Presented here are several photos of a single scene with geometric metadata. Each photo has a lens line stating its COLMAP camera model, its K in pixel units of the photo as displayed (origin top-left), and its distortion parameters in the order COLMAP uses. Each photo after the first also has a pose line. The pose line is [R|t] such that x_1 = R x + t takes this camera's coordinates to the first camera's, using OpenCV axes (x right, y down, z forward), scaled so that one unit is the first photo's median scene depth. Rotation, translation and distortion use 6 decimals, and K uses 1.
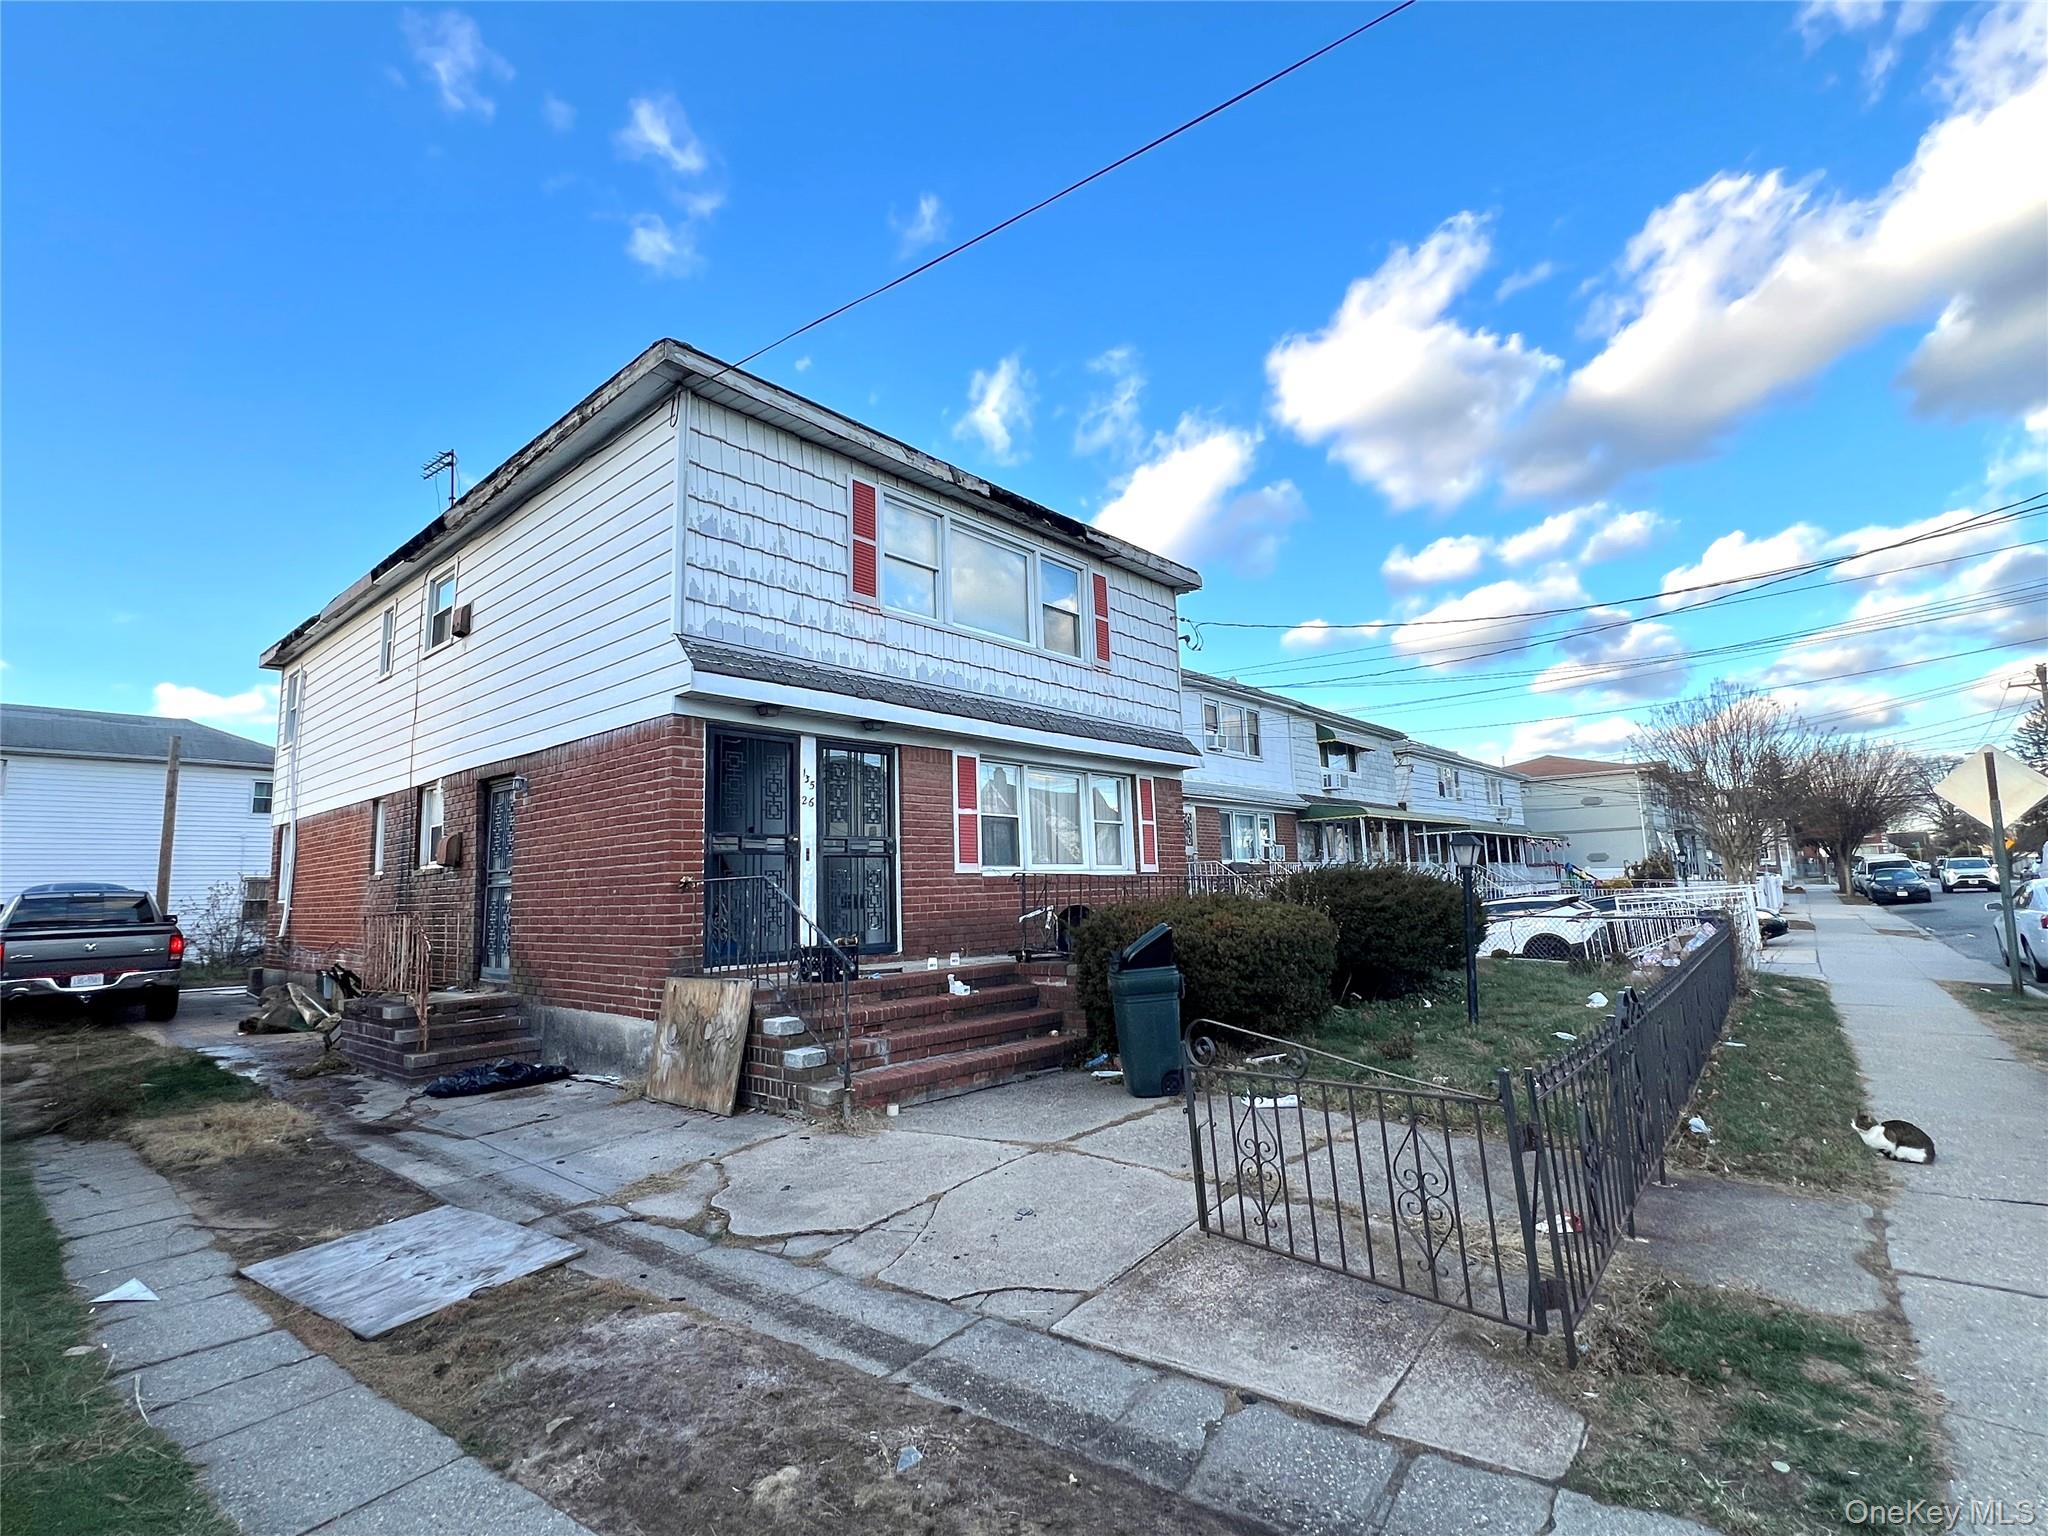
lens RADIAL K [[932.0, 0, 1086.1], [0, 932.0, 757.1], [0, 0, 1]] dist [0.001967, -0.000173]
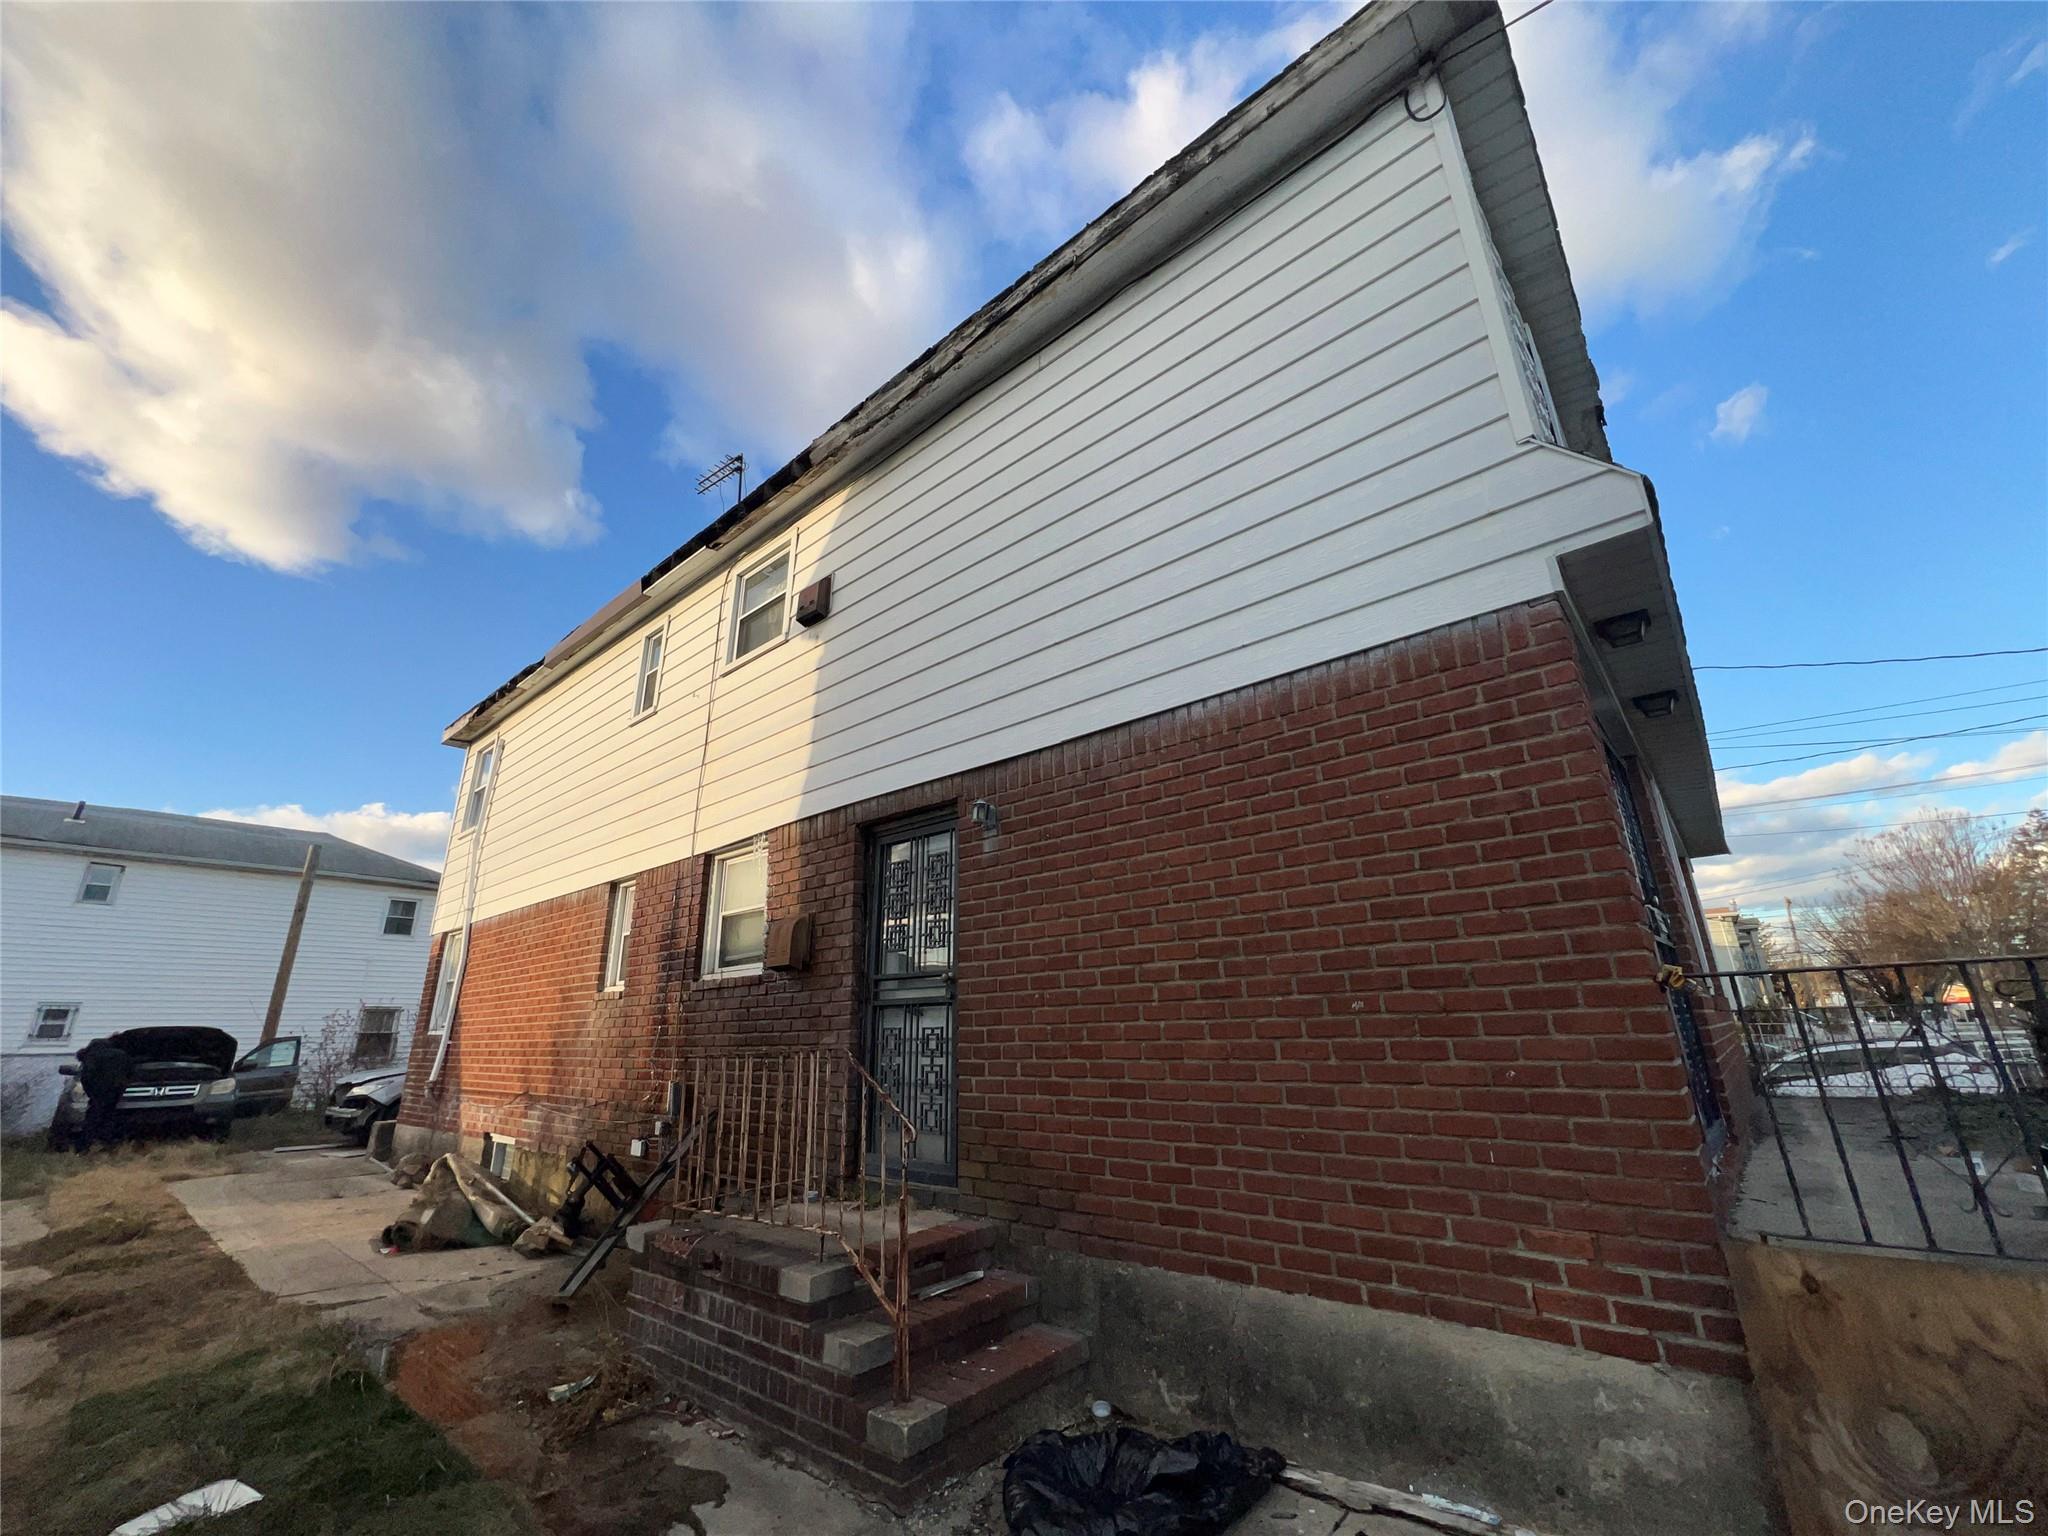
lens RADIAL K [[809.6, 0, 1094.2], [0, 809.6, 773.8], [0, 0, 1]] dist [-0.001372, -0.000046]
pose [[0.999946, 0.009906, 0.002995, -0.425286], [-0.009263, 0.985791, -0.167719, 0.067769], [-0.004614, 0.167682, 0.985830, 0.402380]]
